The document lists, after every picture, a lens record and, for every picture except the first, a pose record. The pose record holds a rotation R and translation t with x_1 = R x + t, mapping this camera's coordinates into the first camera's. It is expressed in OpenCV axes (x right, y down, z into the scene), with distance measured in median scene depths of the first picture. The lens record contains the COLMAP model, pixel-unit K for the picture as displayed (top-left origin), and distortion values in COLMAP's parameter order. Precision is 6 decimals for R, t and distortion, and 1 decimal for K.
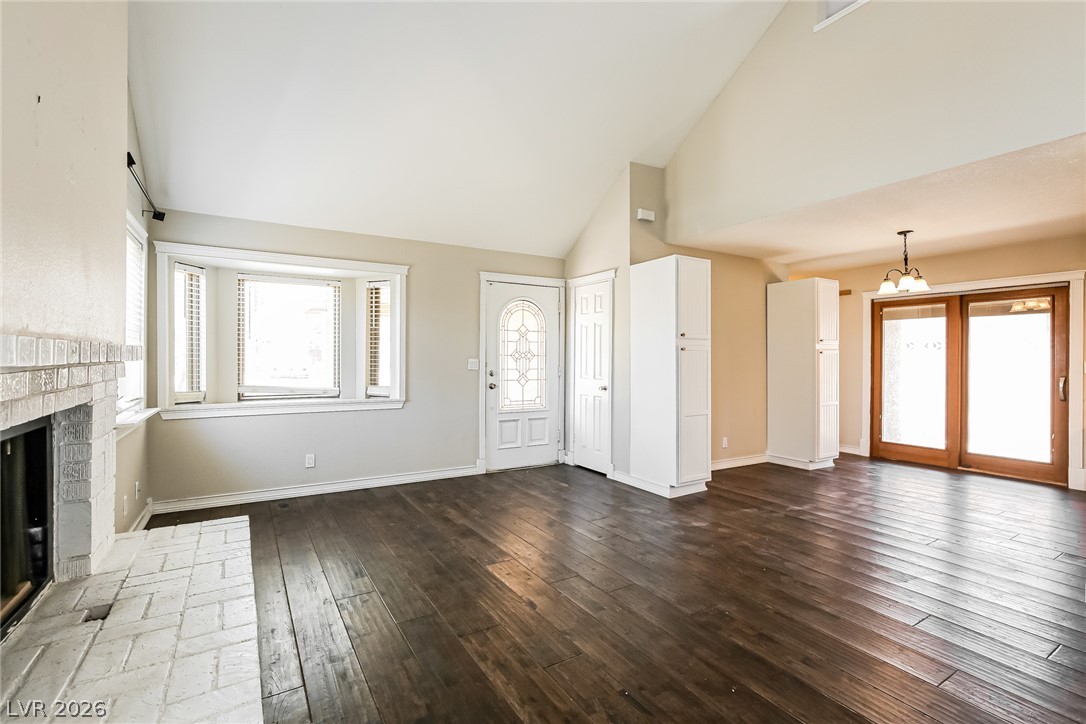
lens RADIAL K [[494.9, 0, 549.4], [0, 494.9, 361.7], [0, 0, 1]] dist [-0.000623, 0.000319]
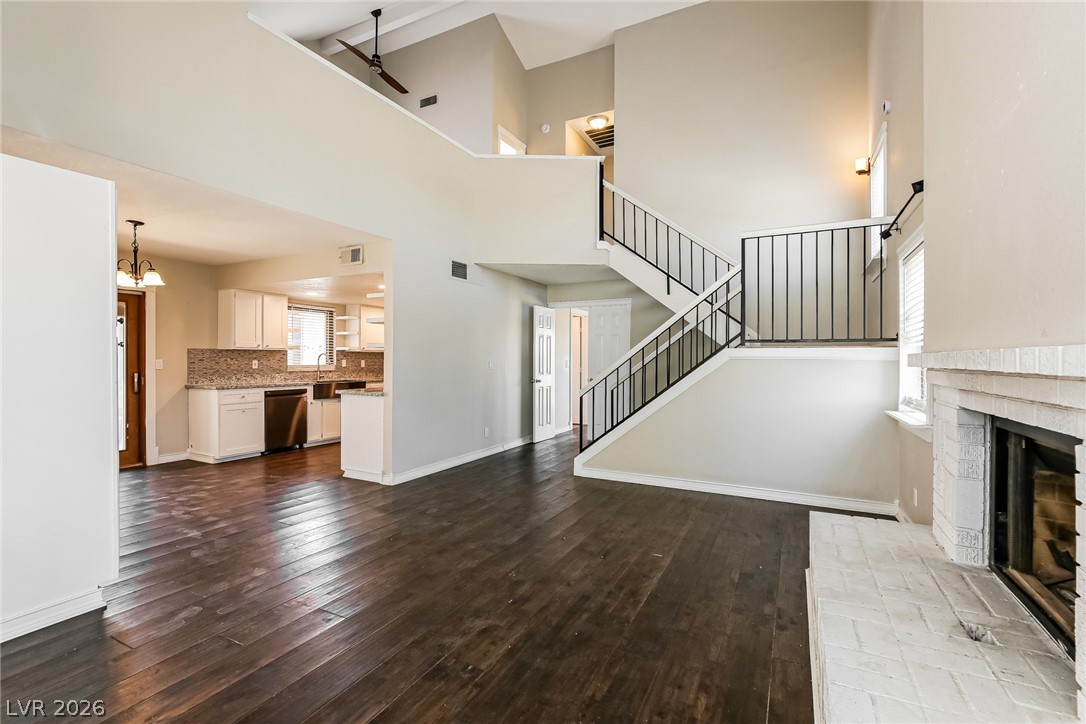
lens RADIAL K [[494.9, 0, 543.6], [0, 494.9, 360.7], [0, 0, 1]] dist [-0.000623, 0.000319]
pose [[-0.525316, -0.008029, 0.850870, -0.557297], [-0.003442, 0.999967, 0.007310, -0.011331], [-0.850901, 0.000911, -0.525326, 0.966442]]
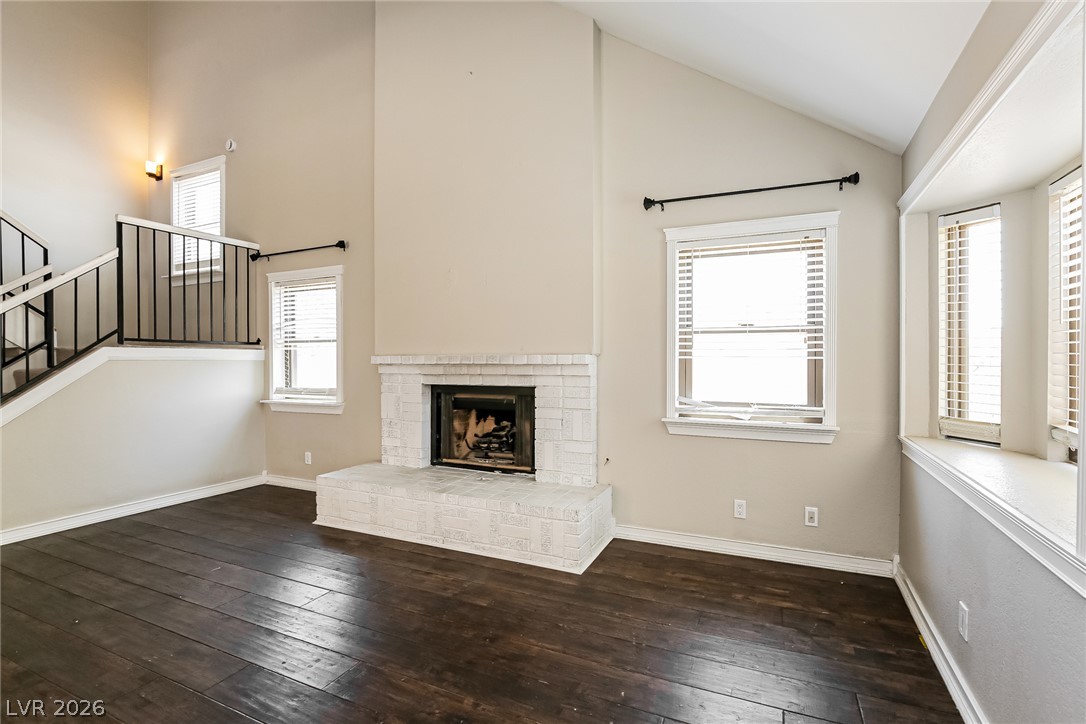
lens RADIAL K [[494.9, 0, 543.4], [0, 494.9, 360.1], [0, 0, 1]] dist [-0.000623, 0.000319]
pose [[-0.842079, 0.001760, -0.539352, 0.024349], [-0.000474, 0.999992, 0.004003, -0.012225], [0.539354, 0.003627, -0.842071, 1.296549]]
